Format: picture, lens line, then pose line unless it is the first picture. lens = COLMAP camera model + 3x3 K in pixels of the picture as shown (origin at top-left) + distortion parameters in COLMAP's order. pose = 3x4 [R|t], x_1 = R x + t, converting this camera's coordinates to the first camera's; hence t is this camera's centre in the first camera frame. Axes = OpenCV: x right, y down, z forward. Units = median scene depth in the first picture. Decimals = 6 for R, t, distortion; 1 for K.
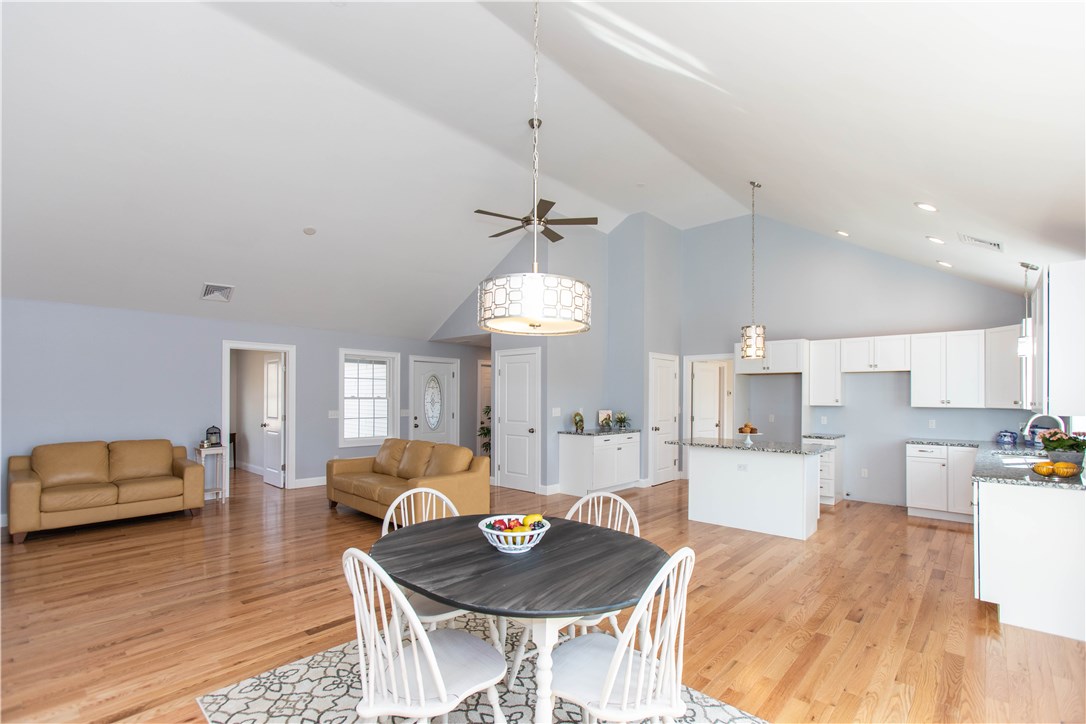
lens RADIAL K [[486.2, 0, 544.9], [0, 486.2, 394.3], [0, 0, 1]] dist [-0.002271, 0.003736]
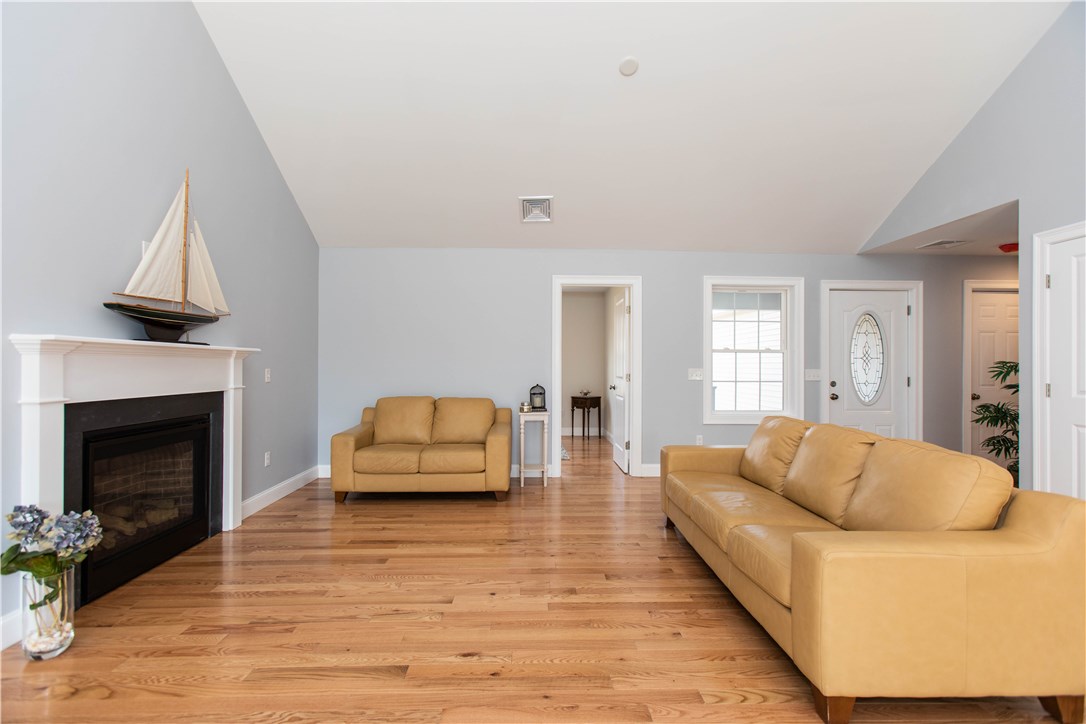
lens RADIAL K [[486.2, 0, 537.9], [0, 486.2, 368.7], [0, 0, 1]] dist [-0.002271, 0.003736]
pose [[0.683547, -0.000372, -0.729907, -0.095706], [0.005521, 0.999974, 0.004661, 0.031406], [0.729886, -0.007216, 0.683531, 0.404000]]
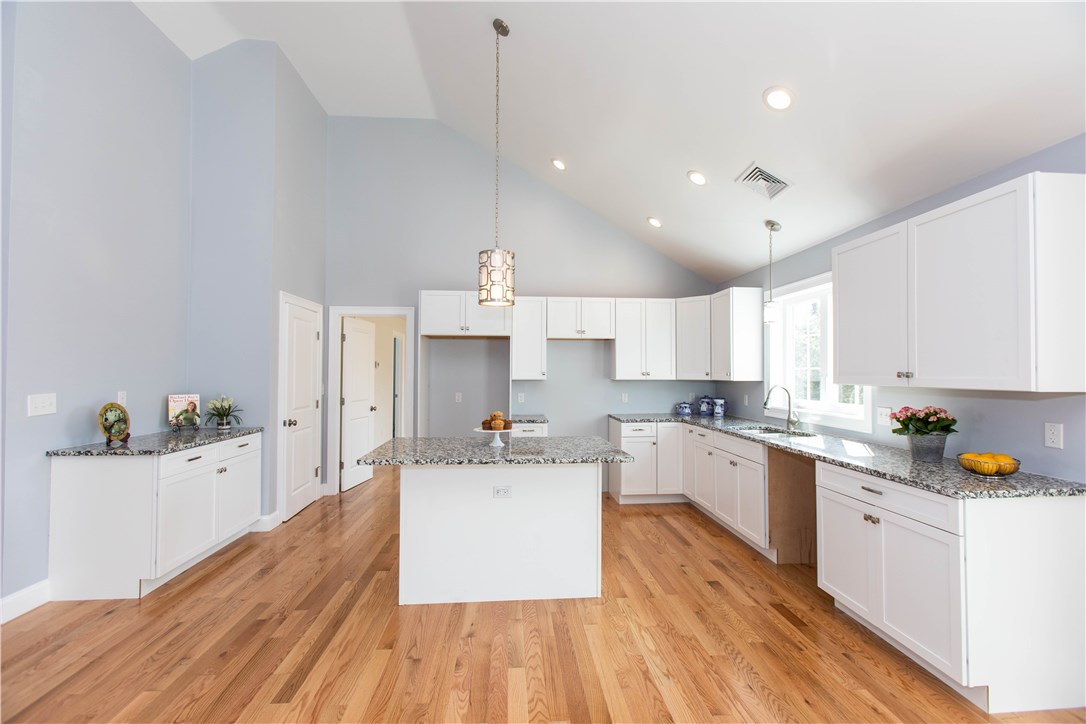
lens RADIAL K [[486.2, 0, 540.7], [0, 486.2, 361.8], [0, 0, 1]] dist [-0.002271, 0.003736]
pose [[0.699951, 0.012006, 0.714090, 0.024315], [-0.002669, 0.999896, -0.014196, 0.005704], [-0.714186, 0.008031, 0.699910, 0.426709]]
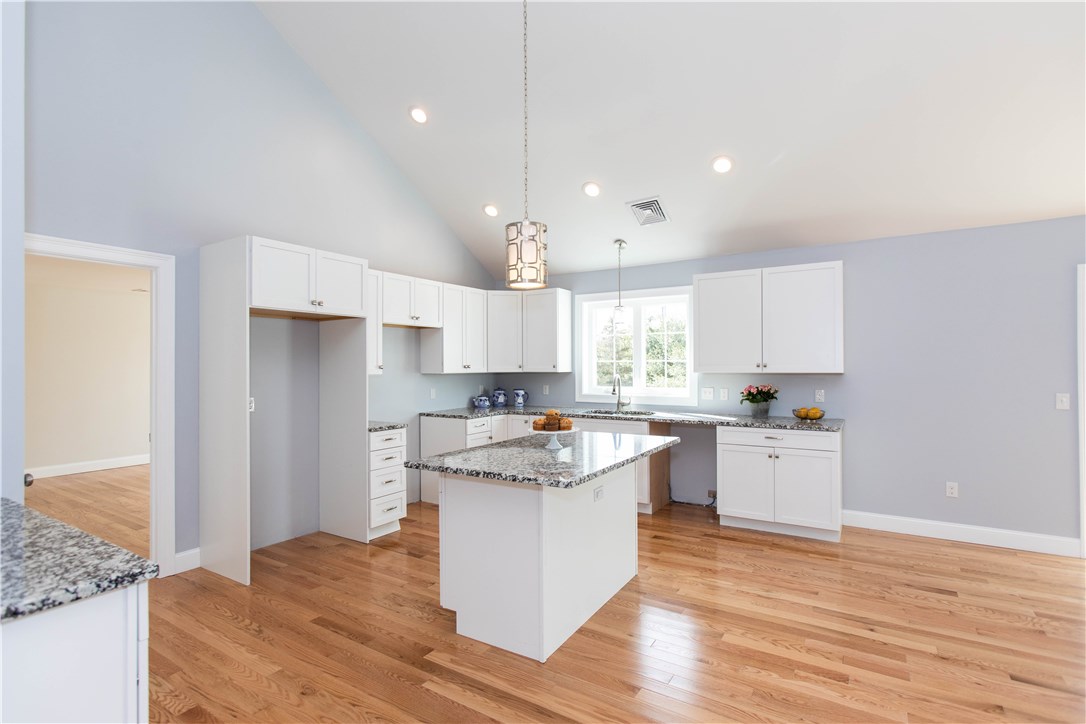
lens RADIAL K [[528.0, 0, 557.7], [0, 528.0, 358.4], [0, 0, 1]] dist [0.007942, 0.001123]
pose [[-0.172573, 0.005829, 0.984980, -0.116256], [-0.002351, 0.999977, -0.006329, 0.005632], [-0.984994, -0.003408, -0.172555, 0.859921]]
